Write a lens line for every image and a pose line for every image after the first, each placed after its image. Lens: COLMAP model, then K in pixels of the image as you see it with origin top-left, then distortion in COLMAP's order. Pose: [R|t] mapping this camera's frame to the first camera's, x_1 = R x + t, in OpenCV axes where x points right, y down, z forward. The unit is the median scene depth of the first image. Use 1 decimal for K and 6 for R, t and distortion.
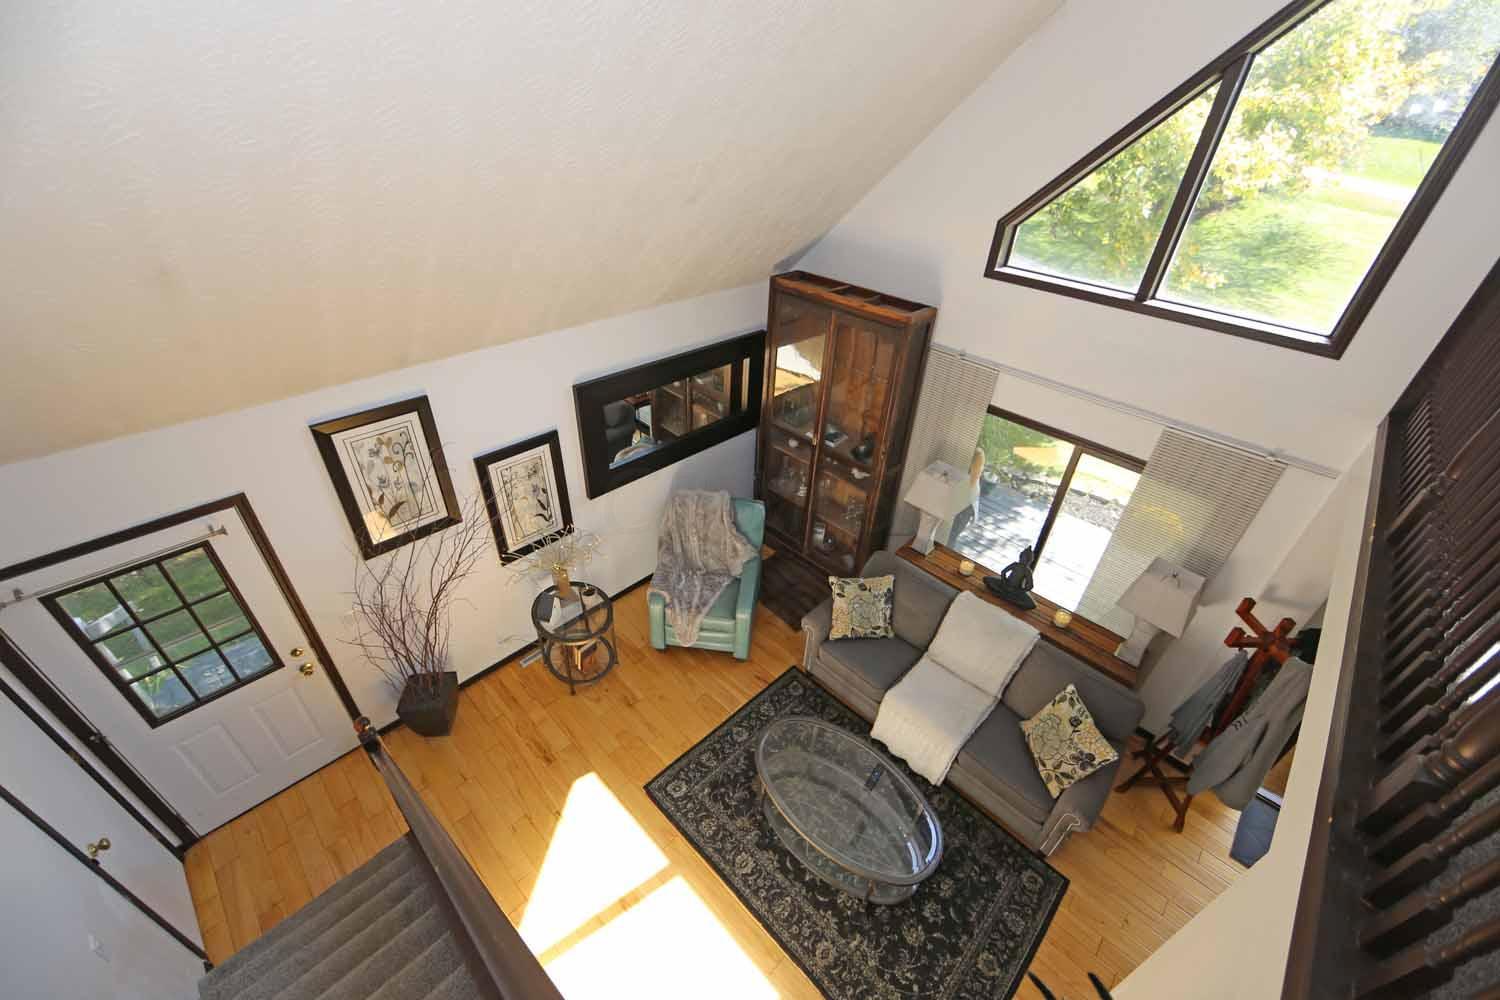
lens RADIAL K [[599.3, 0, 750.0], [0, 599.3, 500.0], [0, 0, 1]] dist [-0.017552, 0.000005]
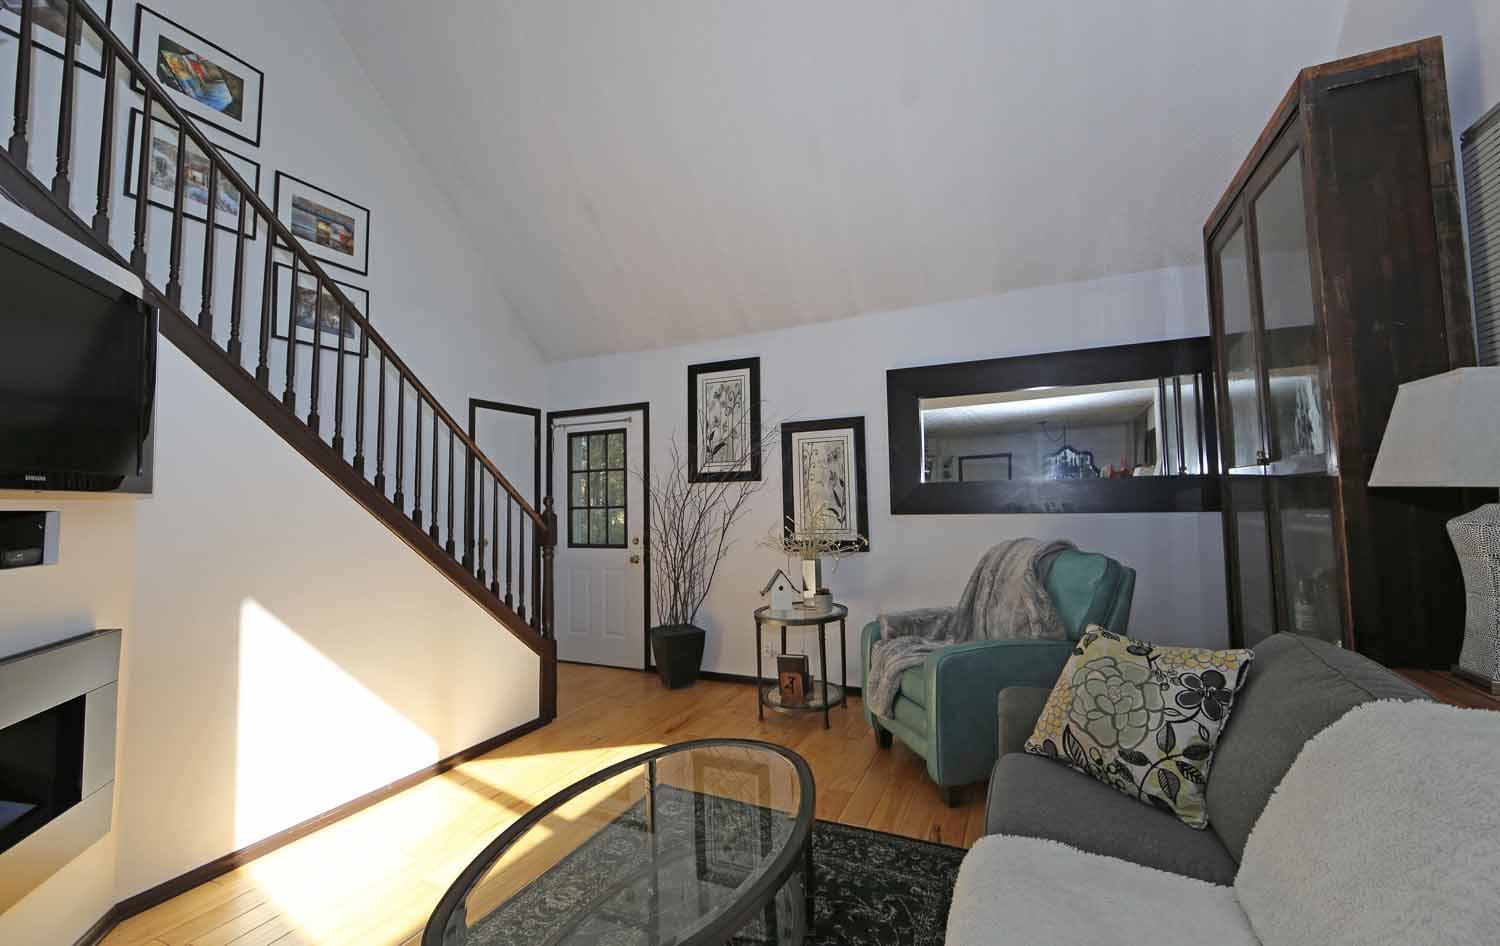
lens RADIAL K [[610.1, 0, 750.0], [0, 610.1, 473.0], [0, 0, 1]] dist [0.000364, 0.000047]
pose [[0.332815, -0.092473, -0.938447, 0.593421], [-0.511191, 0.818575, -0.261952, 0.346787], [0.792413, 0.566907, 0.225162, 0.776018]]
